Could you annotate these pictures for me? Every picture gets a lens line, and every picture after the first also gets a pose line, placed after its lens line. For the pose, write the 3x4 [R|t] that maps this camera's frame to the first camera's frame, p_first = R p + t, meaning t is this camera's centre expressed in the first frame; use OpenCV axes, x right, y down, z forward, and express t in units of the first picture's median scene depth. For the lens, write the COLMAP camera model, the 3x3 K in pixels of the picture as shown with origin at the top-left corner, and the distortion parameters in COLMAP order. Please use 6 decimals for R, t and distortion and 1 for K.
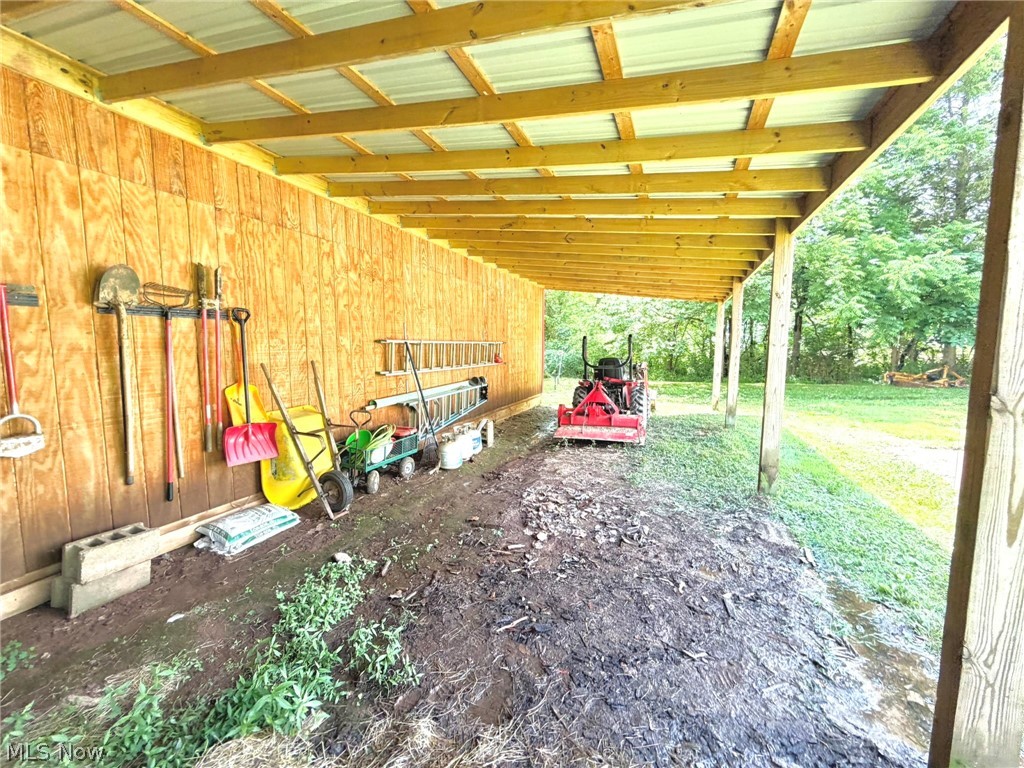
lens RADIAL K [[410.8, 0, 509.9], [0, 410.8, 384.8], [0, 0, 1]] dist [-0.002273, 0.000507]
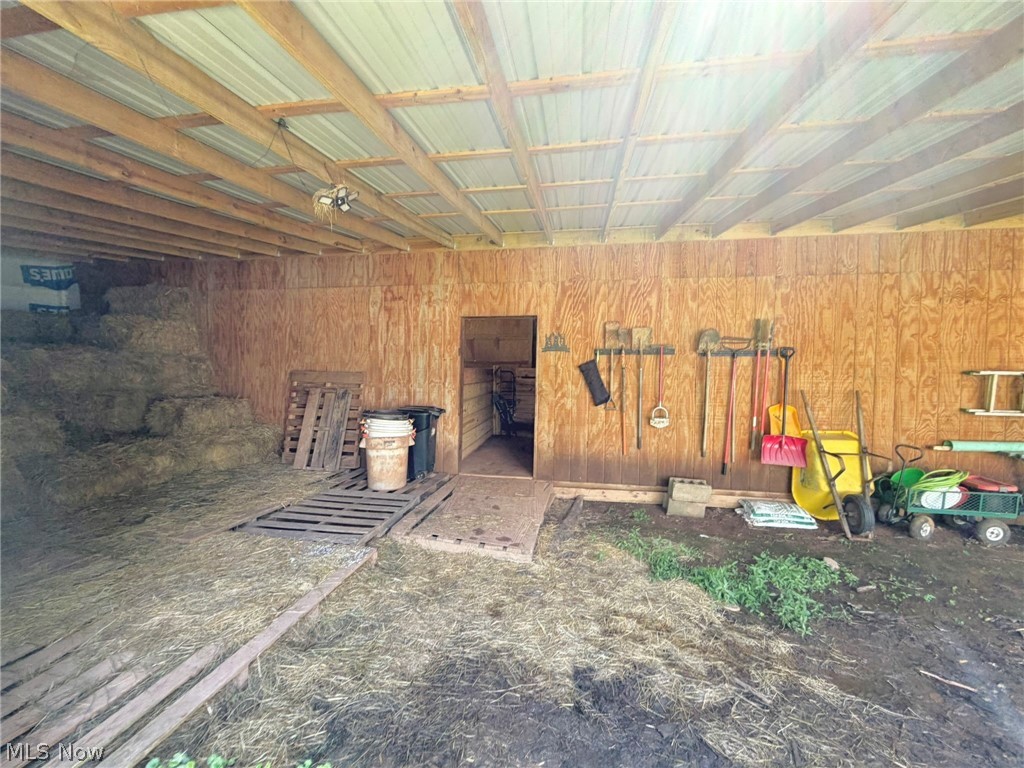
lens RADIAL K [[410.8, 0, 510.5], [0, 410.8, 383.6], [0, 0, 1]] dist [-0.002273, 0.000507]
pose [[0.231289, 0.036622, -0.972196, 0.432413], [-0.103026, 0.994594, 0.012955, 0.003565], [0.967415, 0.097165, 0.233812, -0.157907]]
